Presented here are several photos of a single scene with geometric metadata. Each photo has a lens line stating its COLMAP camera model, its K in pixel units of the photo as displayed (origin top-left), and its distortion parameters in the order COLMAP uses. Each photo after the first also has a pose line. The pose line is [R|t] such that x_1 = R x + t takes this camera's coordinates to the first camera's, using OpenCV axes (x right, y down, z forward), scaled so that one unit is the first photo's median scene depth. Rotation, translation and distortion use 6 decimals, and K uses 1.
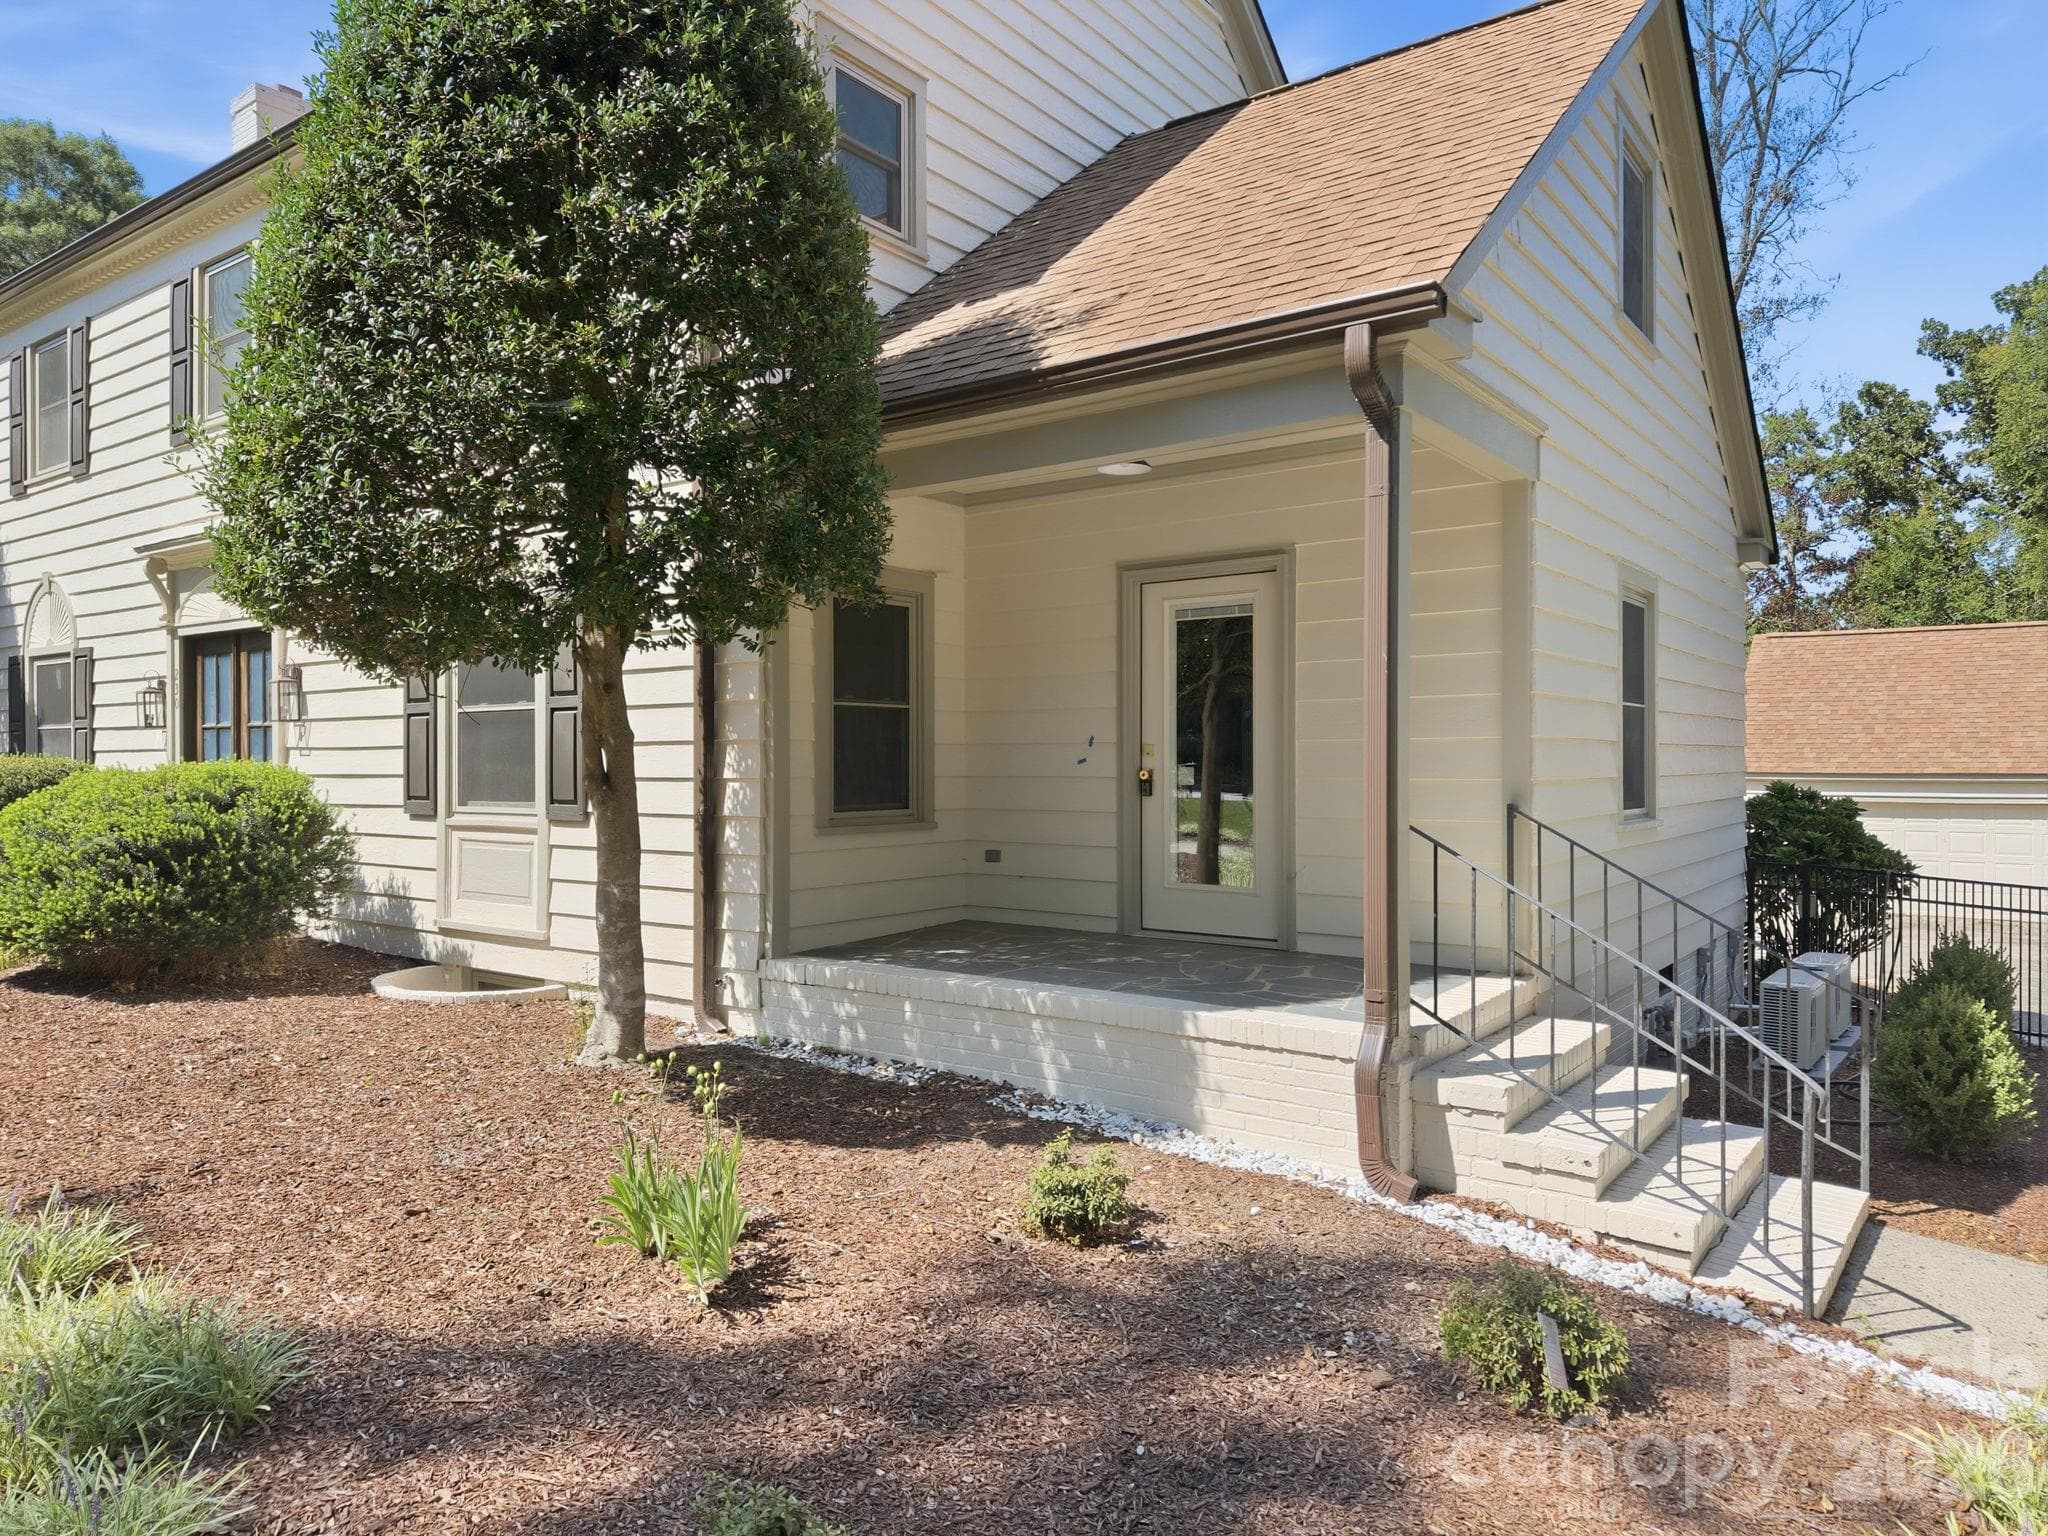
lens RADIAL K [[1342.3, 0, 1024.0], [0, 1342.3, 768.0], [0, 0, 1]] dist [0.014459, -0.004310]
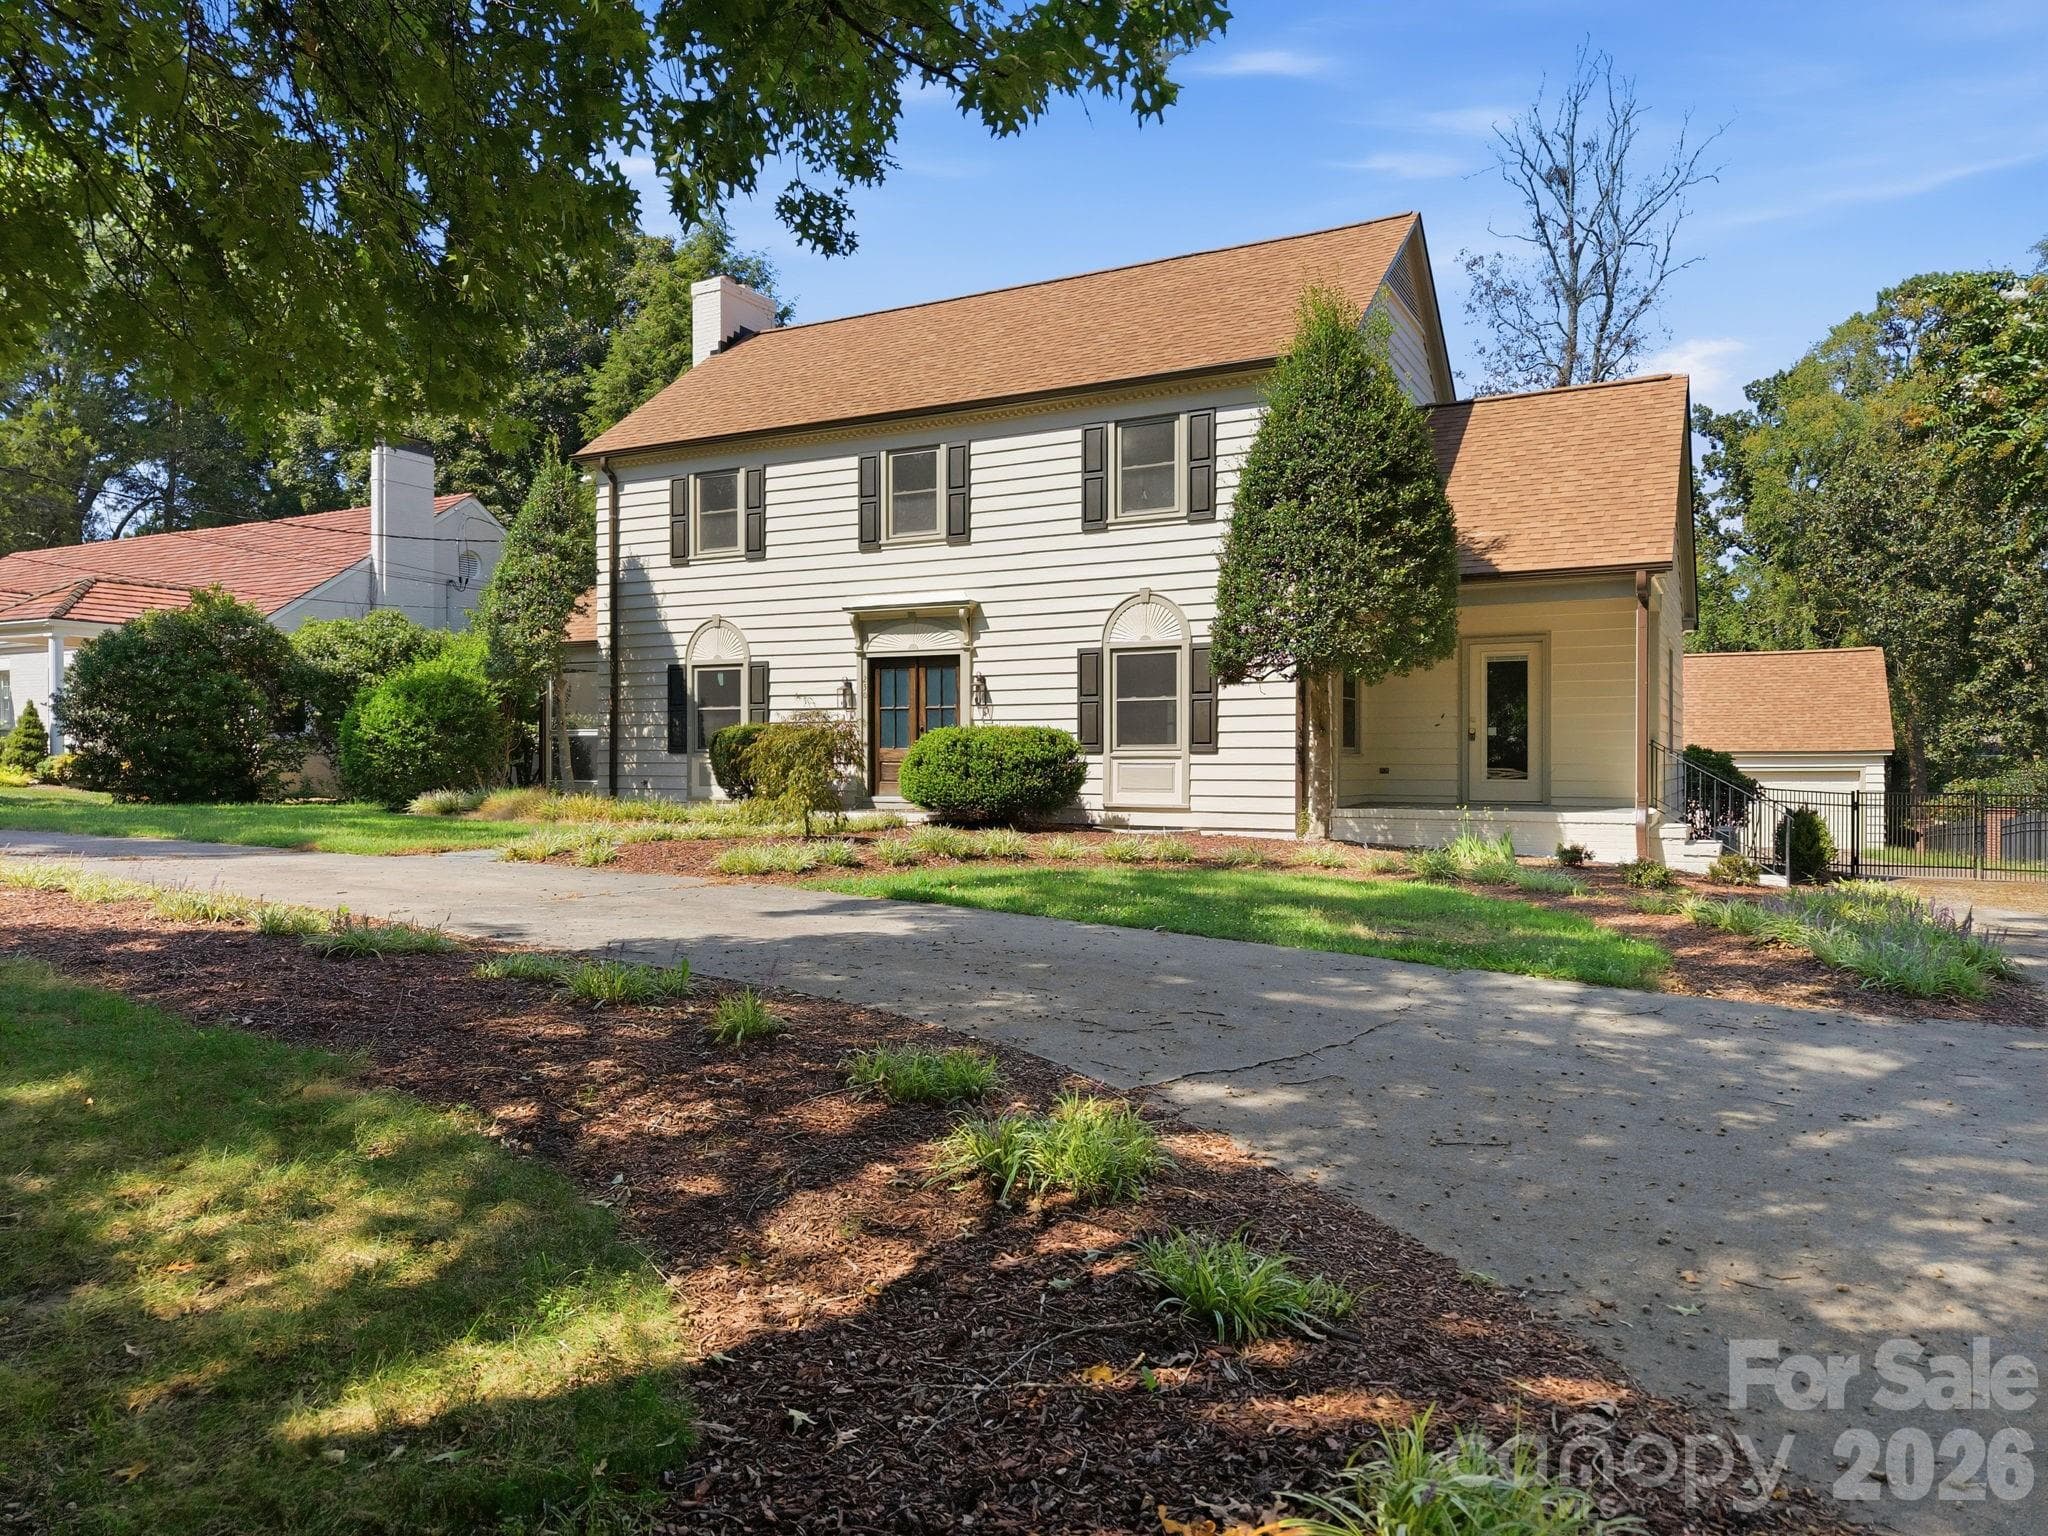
lens RADIAL K [[1342.3, 0, 1024.0], [0, 1342.3, 768.0], [0, 0, 1]] dist [0.014459, -0.004310]
pose [[0.989287, 0.000802, 0.145978, -0.576819], [-0.000923, 0.999999, 0.000759, 0.039218], [-0.145978, -0.000886, 0.989287, -0.654397]]
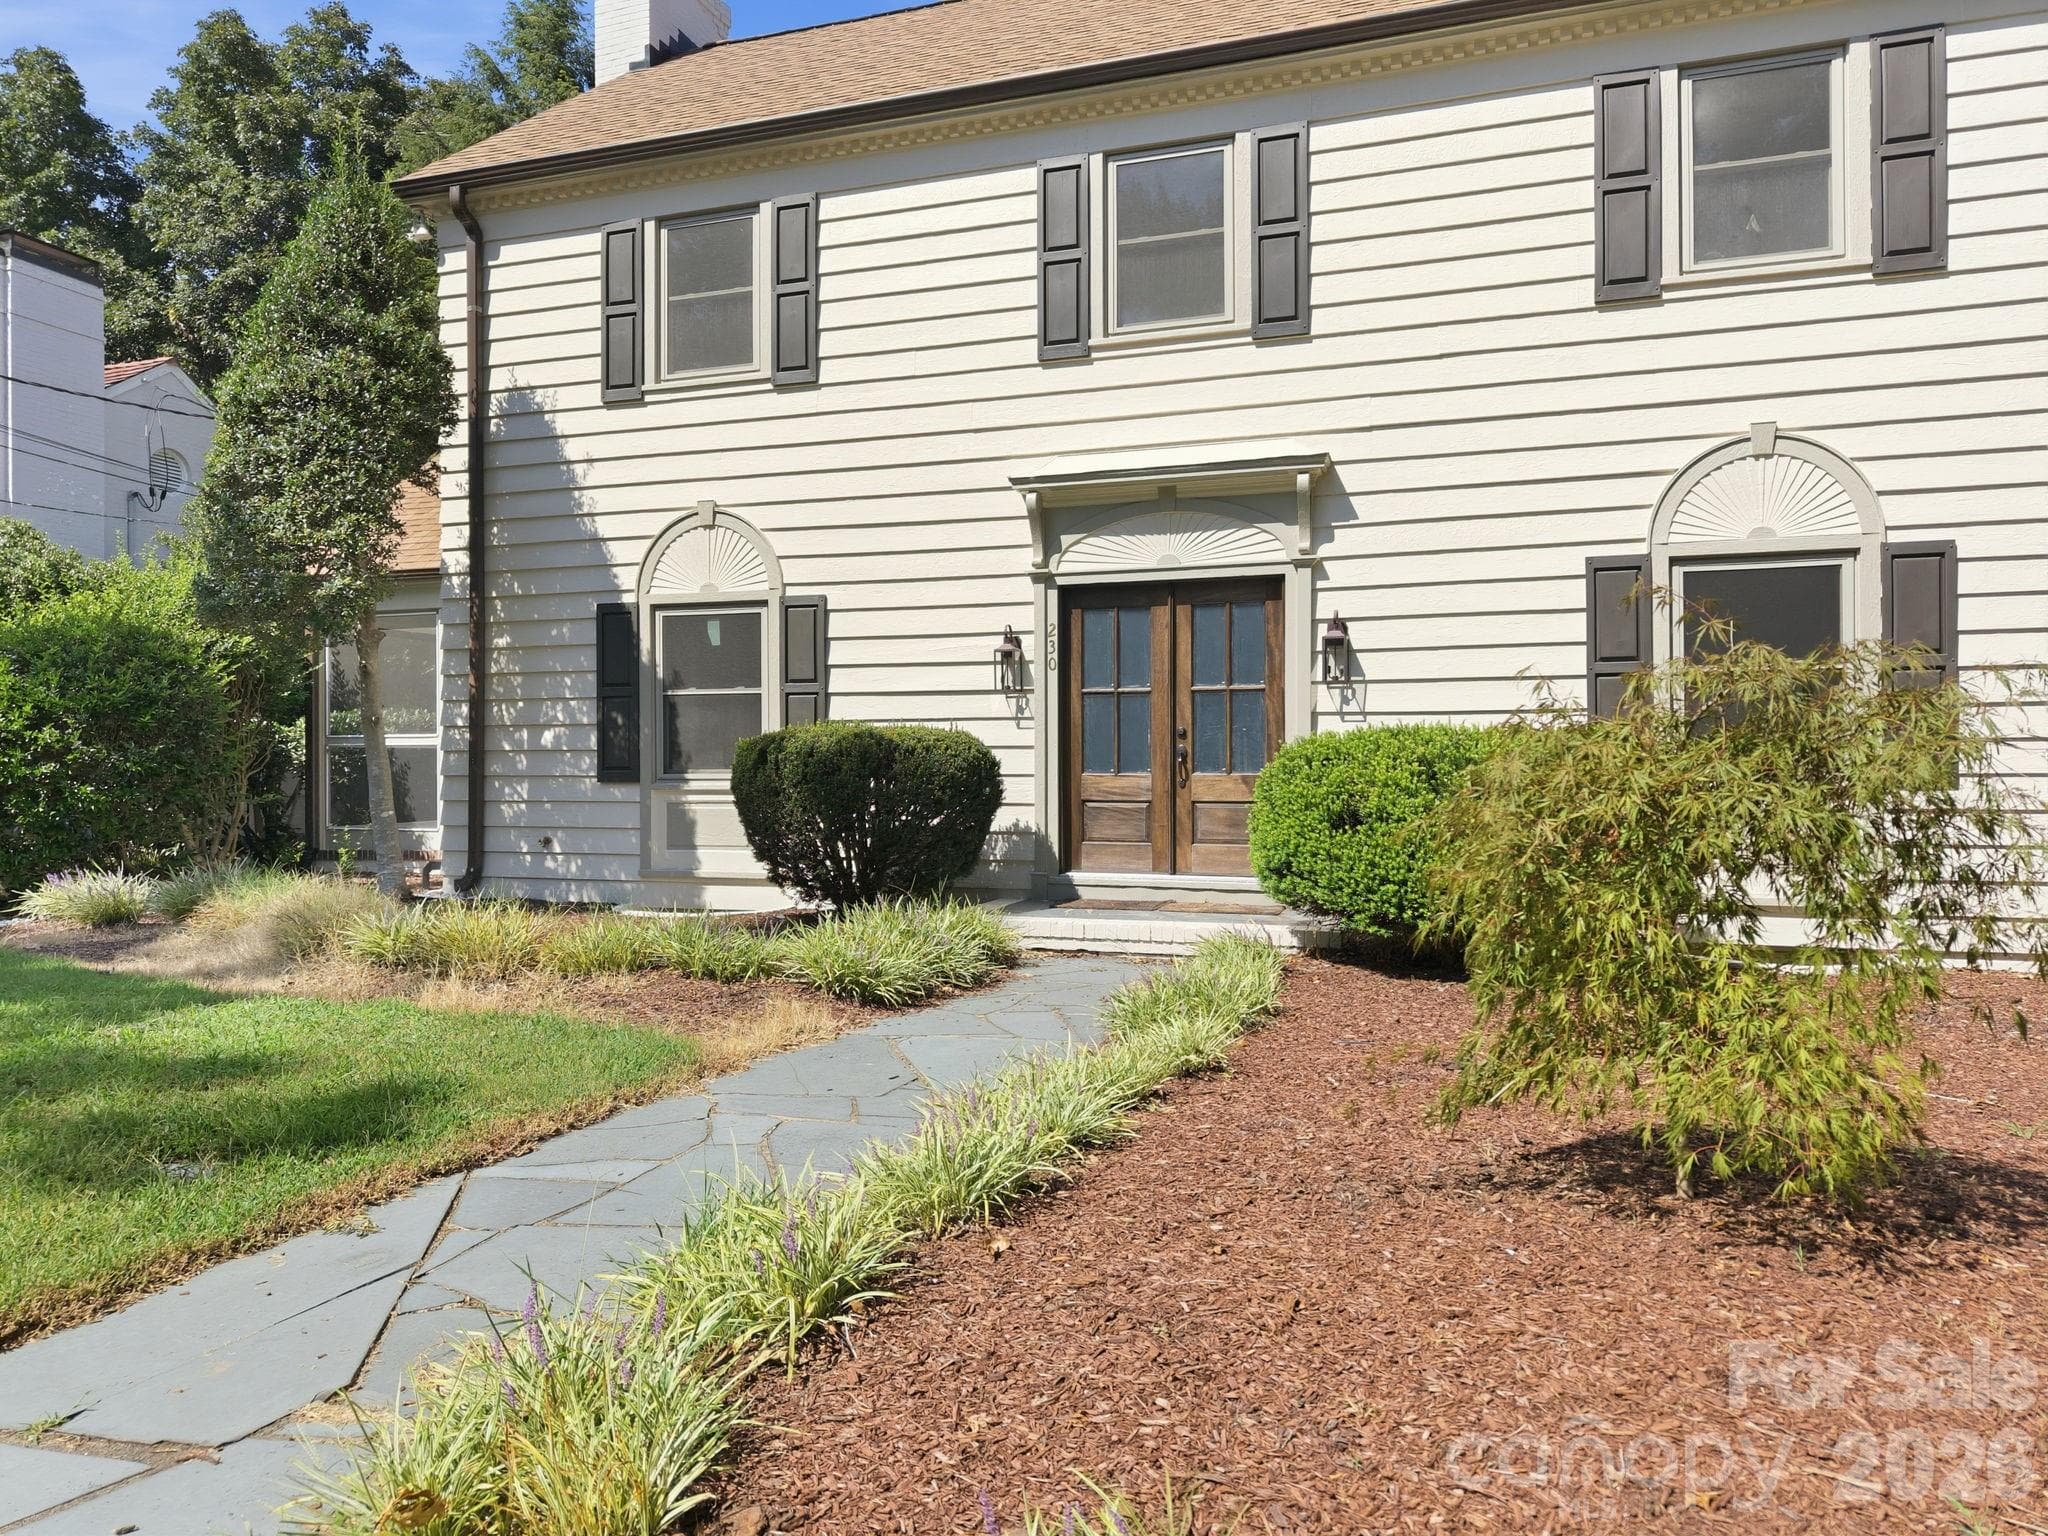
lens RADIAL K [[1370.8, 0, 1015.4], [0, 1370.8, 760.3], [0, 0, 1]] dist [0.019173, -0.002317]
pose [[0.955640, -0.001435, 0.294534, -0.769620], [0.003902, 0.999962, -0.007790, 0.017269], [-0.294511, 0.008593, 0.955609, 0.155262]]
